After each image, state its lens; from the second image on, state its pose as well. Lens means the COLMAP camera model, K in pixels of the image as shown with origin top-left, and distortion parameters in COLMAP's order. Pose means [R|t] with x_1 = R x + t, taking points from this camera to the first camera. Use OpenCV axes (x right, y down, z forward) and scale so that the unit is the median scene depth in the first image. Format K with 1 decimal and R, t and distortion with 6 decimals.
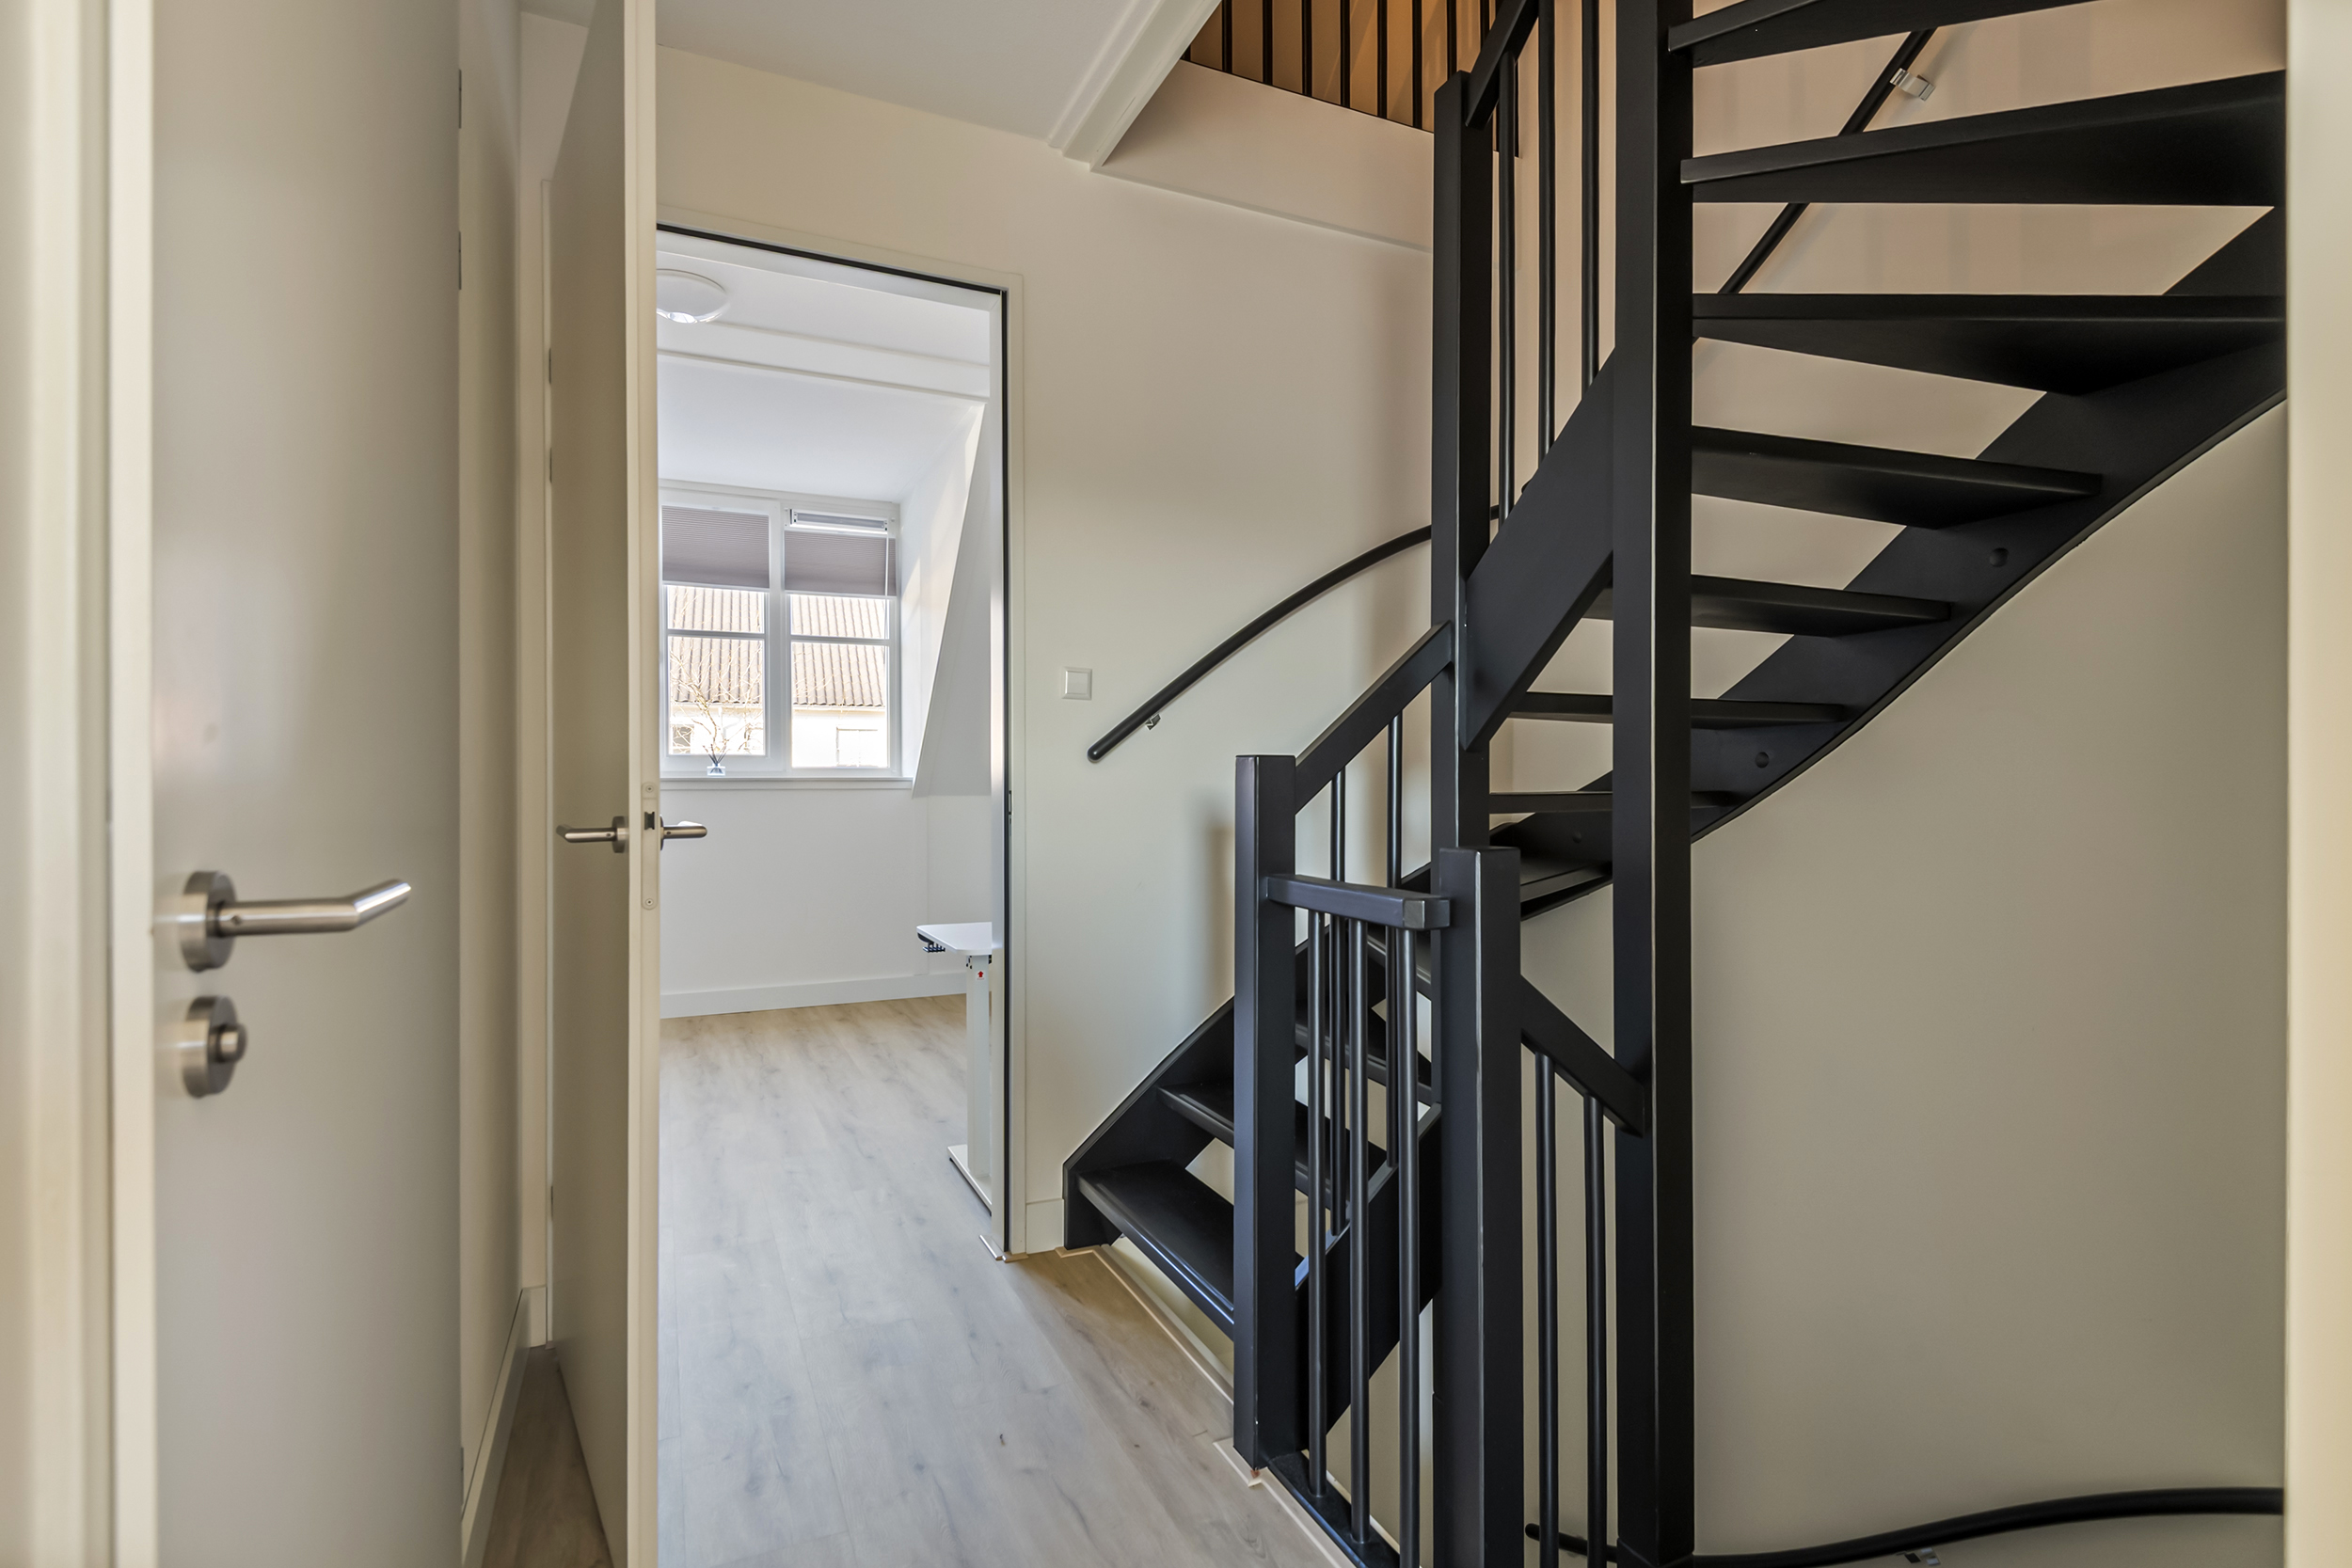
lens RADIAL K [[1097.4, 0, 1215.1], [0, 1097.4, 770.3], [0, 0, 1]] dist [-0.001081, -0.001126]
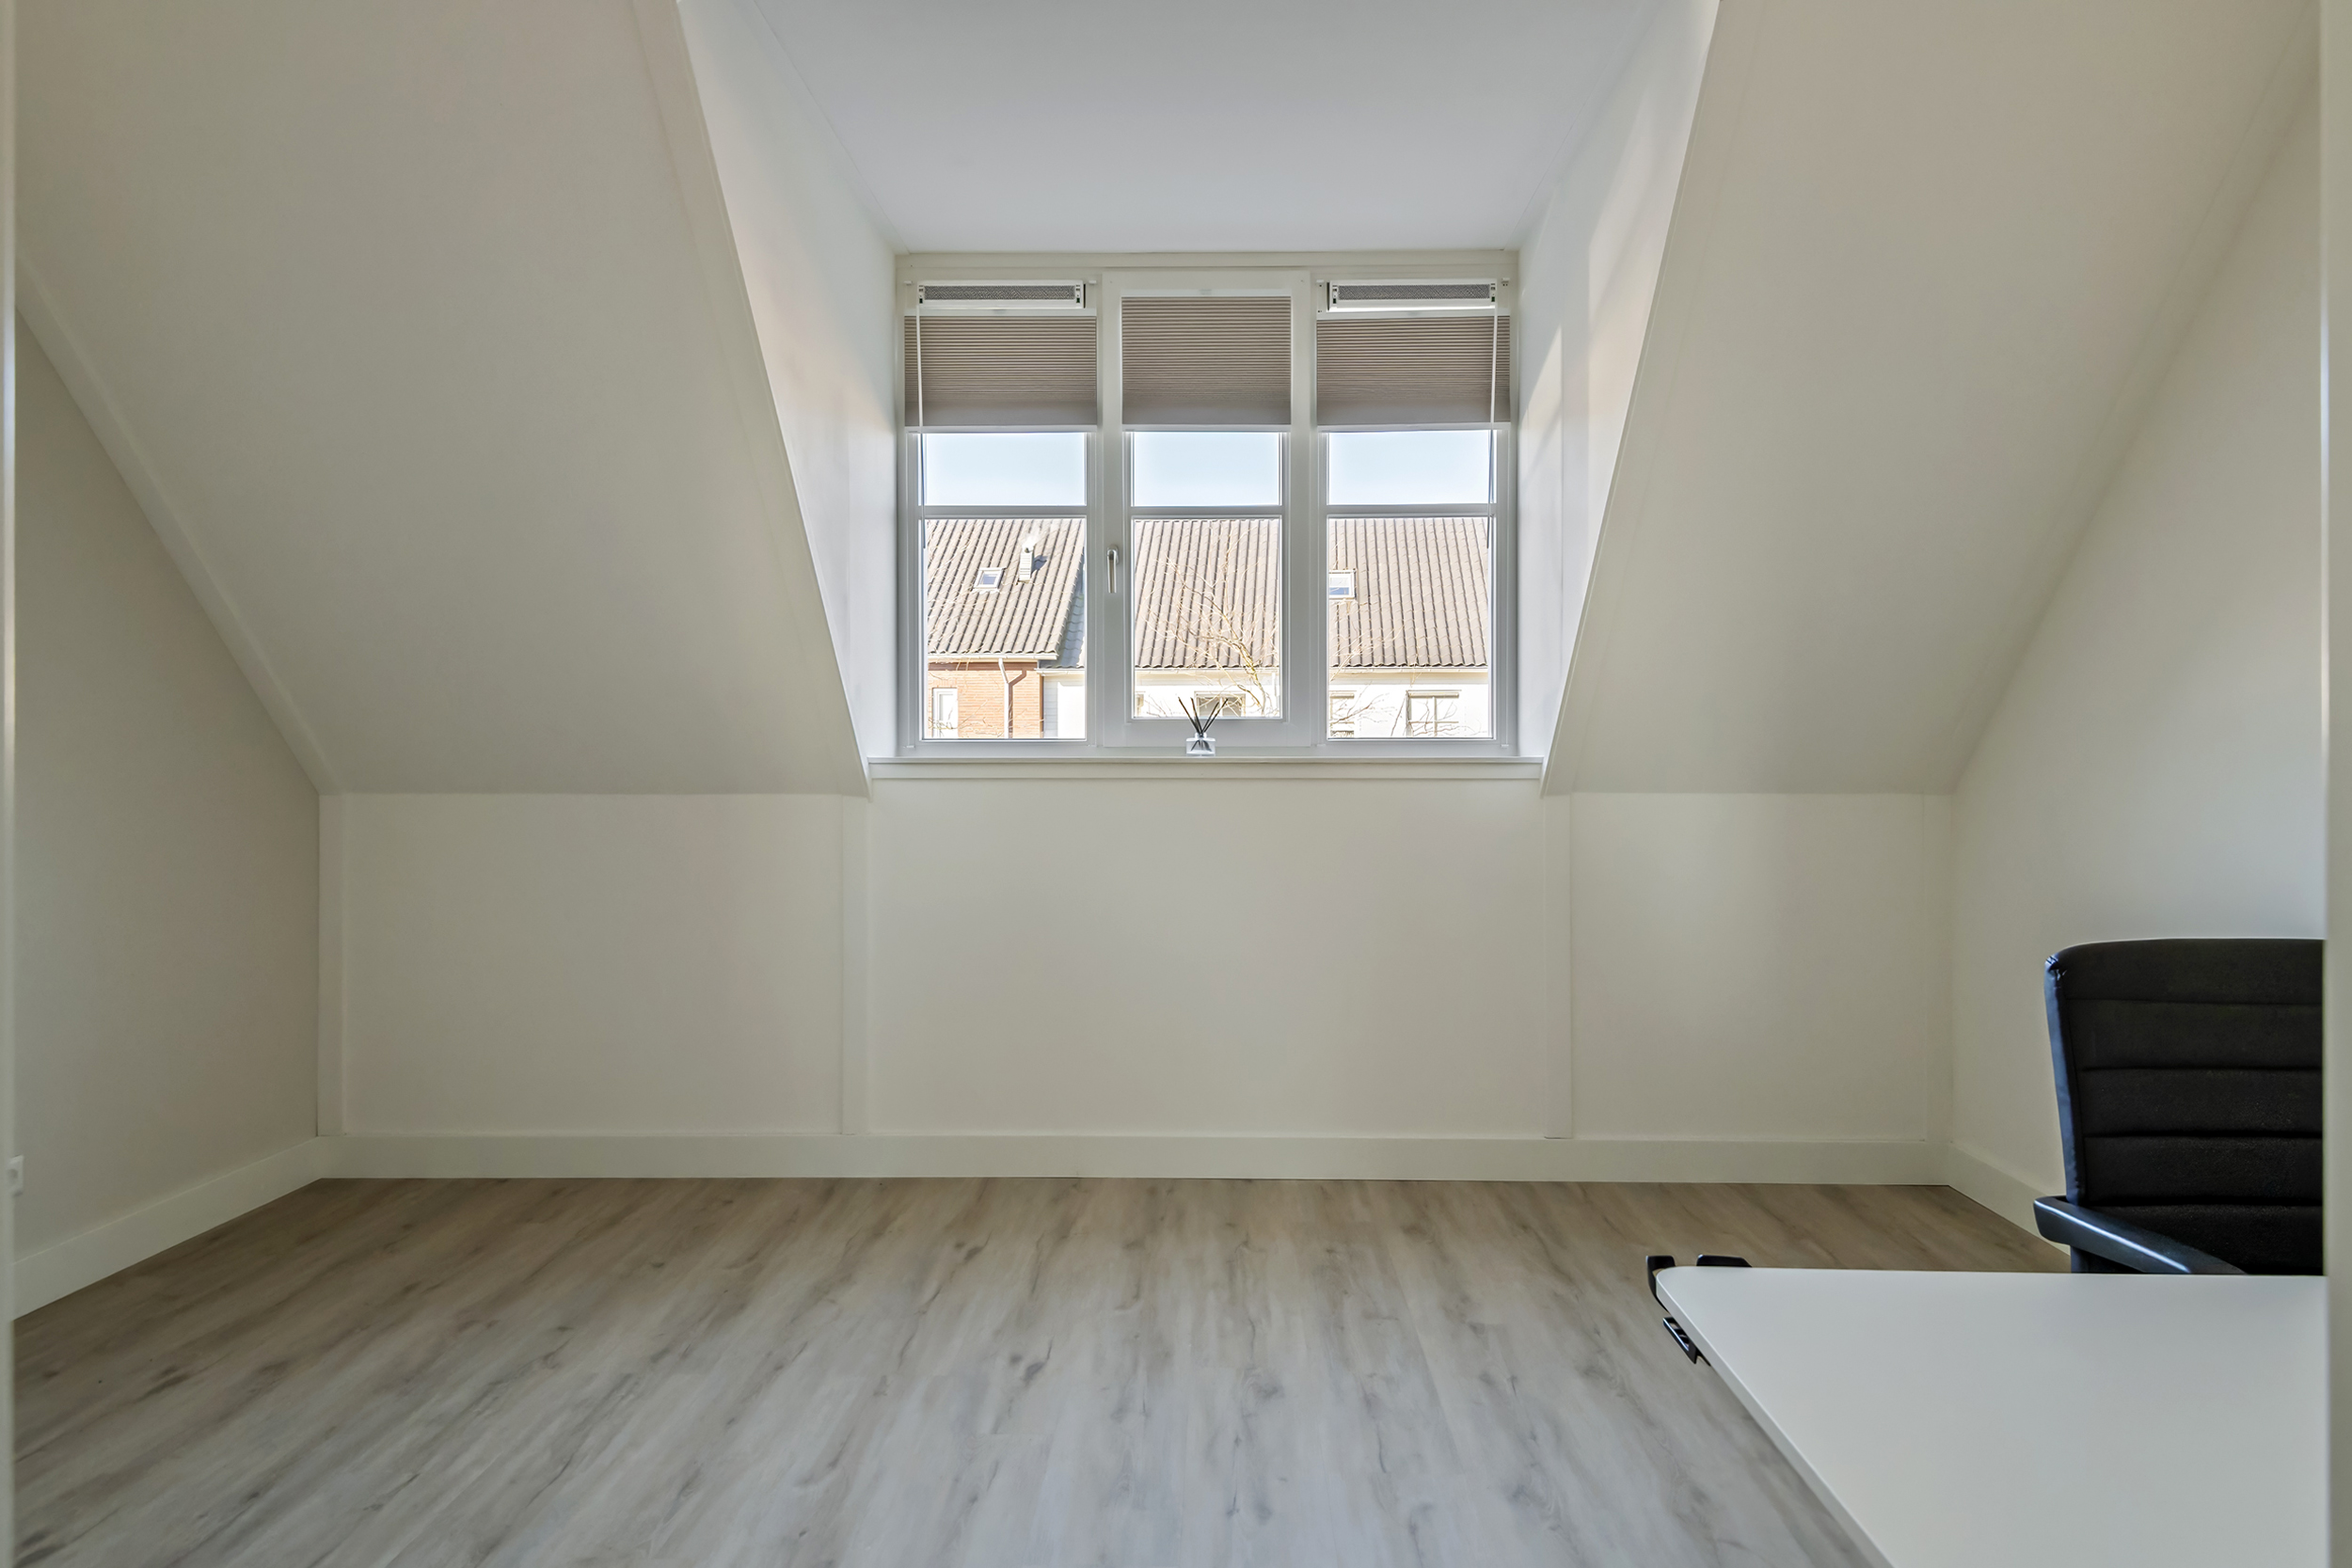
lens RADIAL K [[1382.2, 0, 1191.0], [0, 1382.2, 775.6], [0, 0, 1]] dist [0.034449, -0.001374]
pose [[0.883369, 0.008200, -0.468606, -0.114034], [0.000592, 0.999827, 0.018611, 0.002552], [0.468678, -0.016718, 0.883211, 0.338027]]
